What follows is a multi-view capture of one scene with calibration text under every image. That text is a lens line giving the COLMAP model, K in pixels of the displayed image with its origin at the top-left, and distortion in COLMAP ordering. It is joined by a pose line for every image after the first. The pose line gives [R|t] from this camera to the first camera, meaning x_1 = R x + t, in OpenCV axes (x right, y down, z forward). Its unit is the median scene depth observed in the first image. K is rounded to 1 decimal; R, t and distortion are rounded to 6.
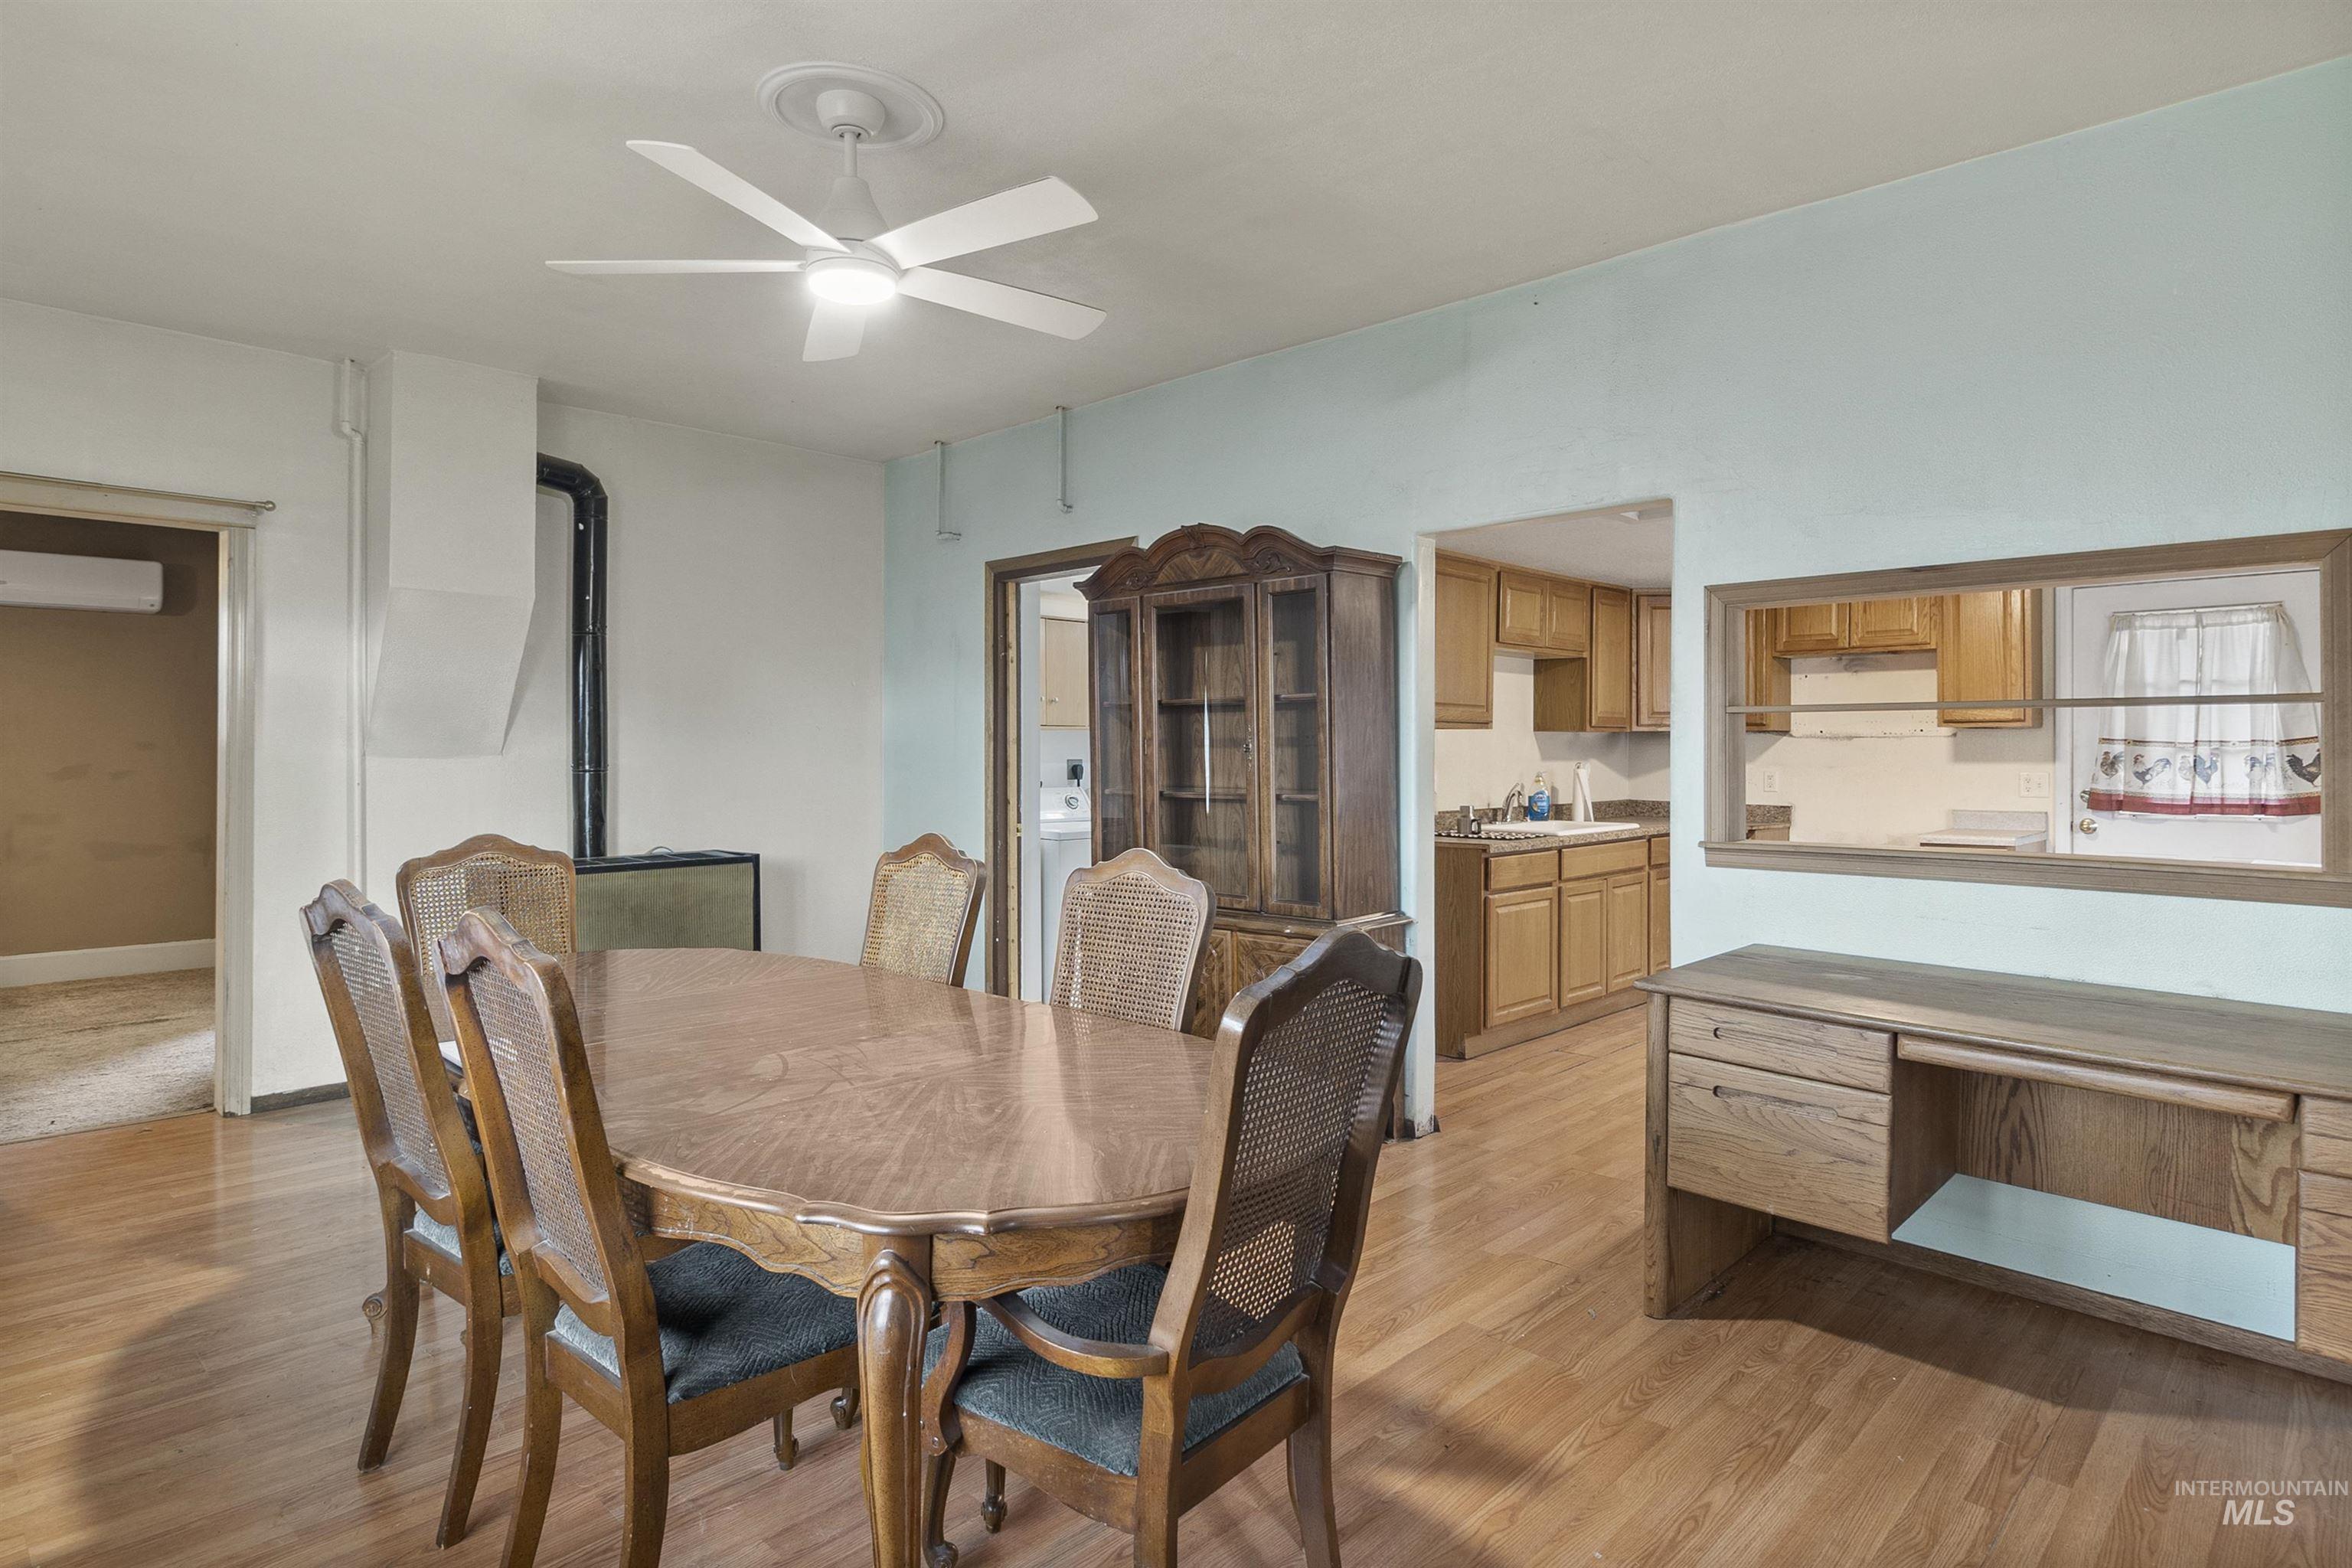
lens RADIAL K [[1290.6, 0, 1172.4], [0, 1290.6, 753.3], [0, 0, 1]] dist [0.002039, 0.000945]
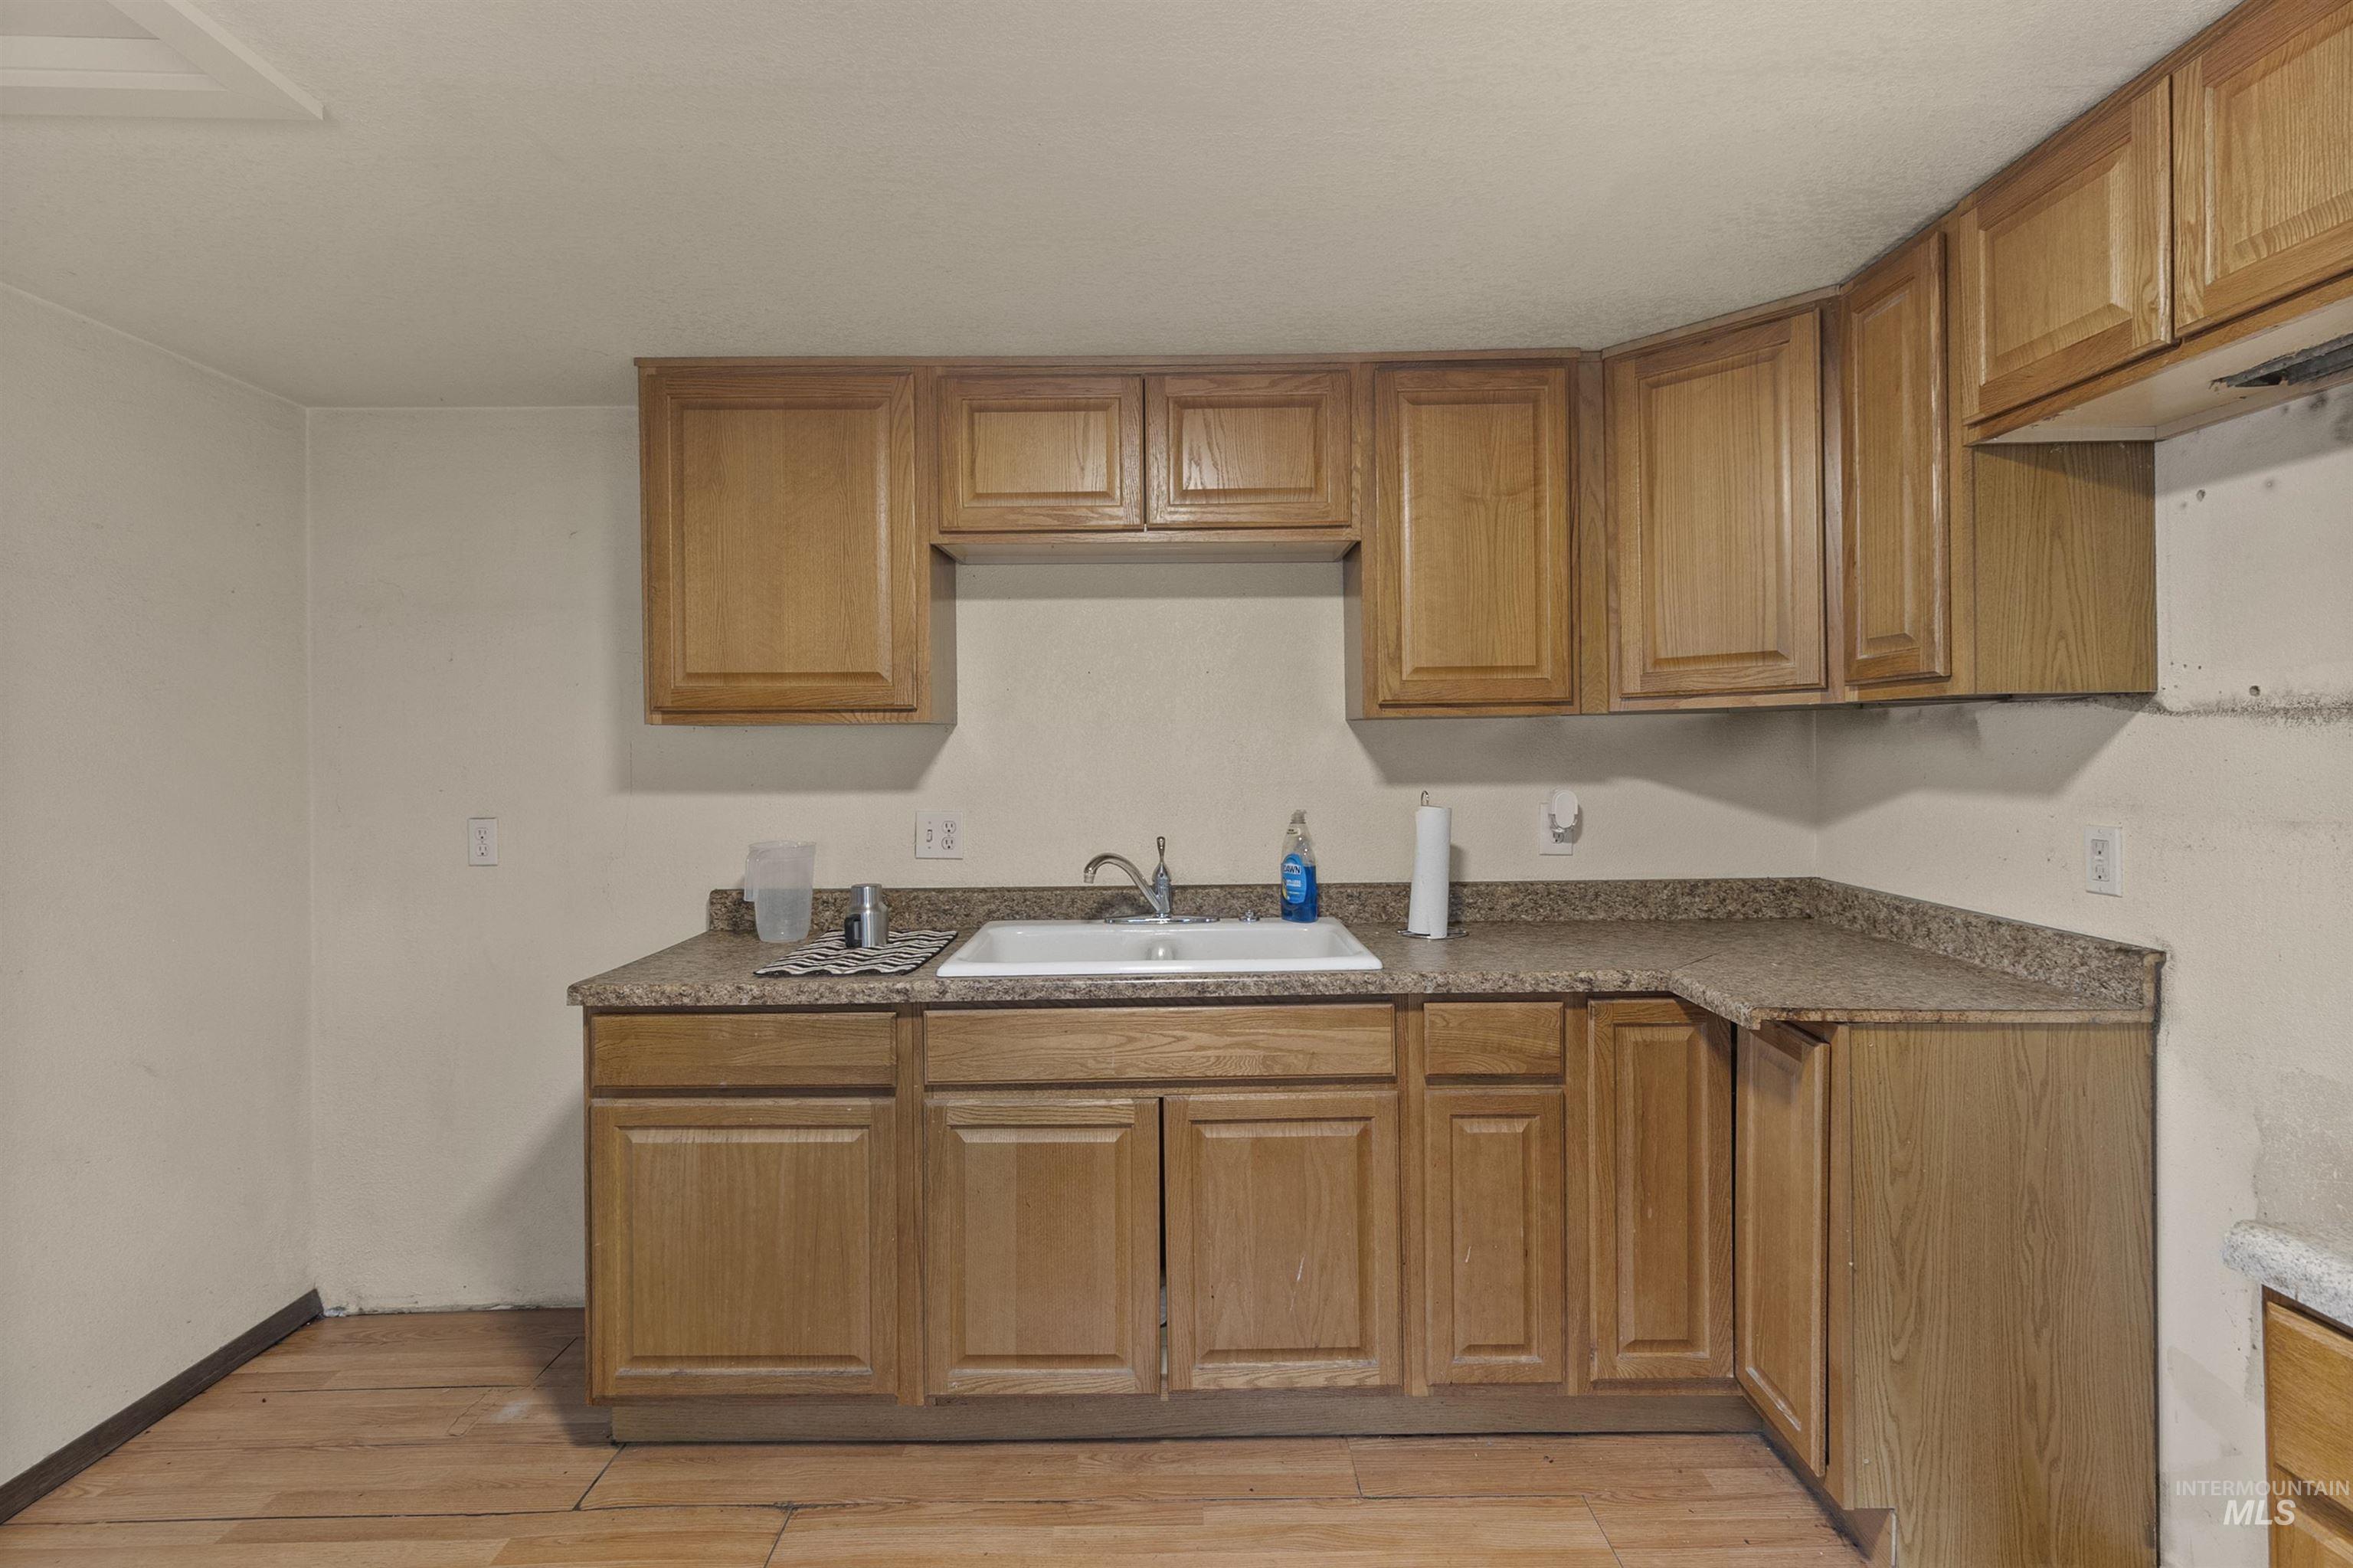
lens RADIAL K [[1101.1, 0, 1175.6], [0, 1101.1, 751.9], [0, 0, 1]] dist [0.004687, 0.000649]
pose [[0.700325, -0.008237, -0.713776, 0.585855], [0.008419, 0.999959, -0.003278, -0.005726], [0.713774, -0.003713, 0.700366, 0.781056]]
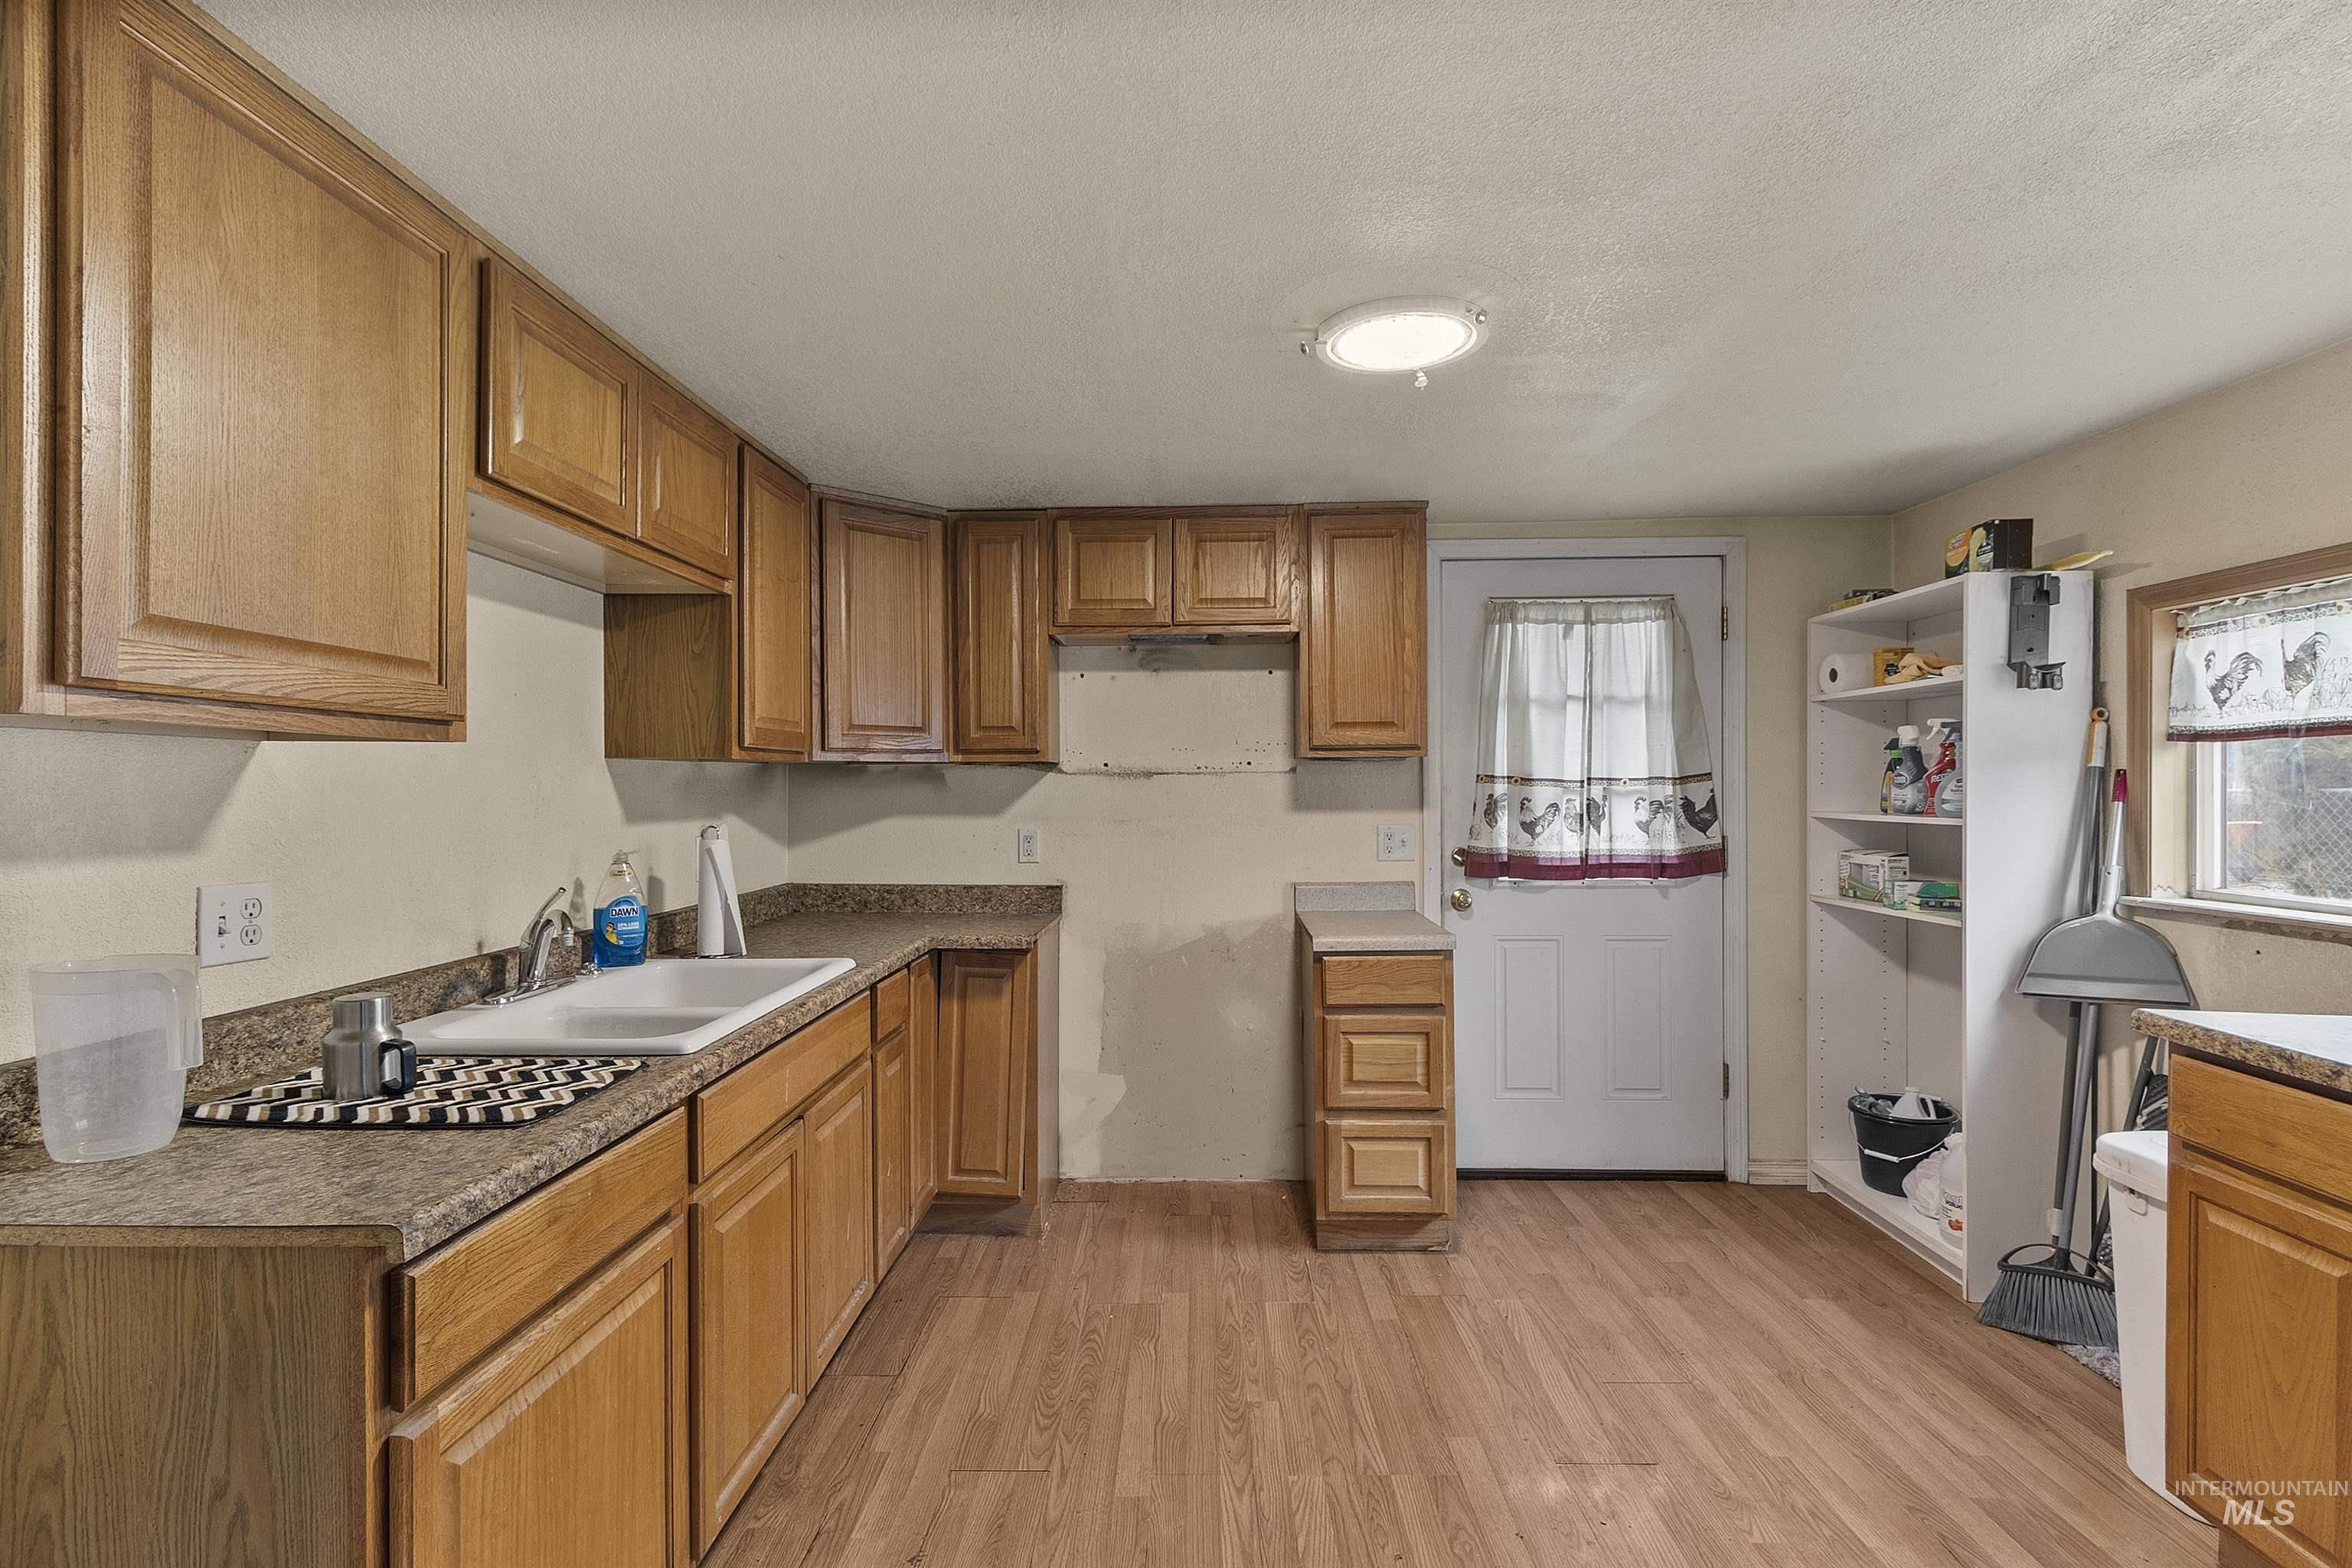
lens RADIAL K [[1107.8, 0, 1177.7], [0, 1107.8, 794.0], [0, 0, 1]] dist [0.002059, 0.000025]
pose [[0.733390, -0.008635, 0.679753, 0.188846], [0.008498, 0.999958, 0.003534, -0.004833], [-0.679755, 0.003185, 0.733433, 0.671753]]
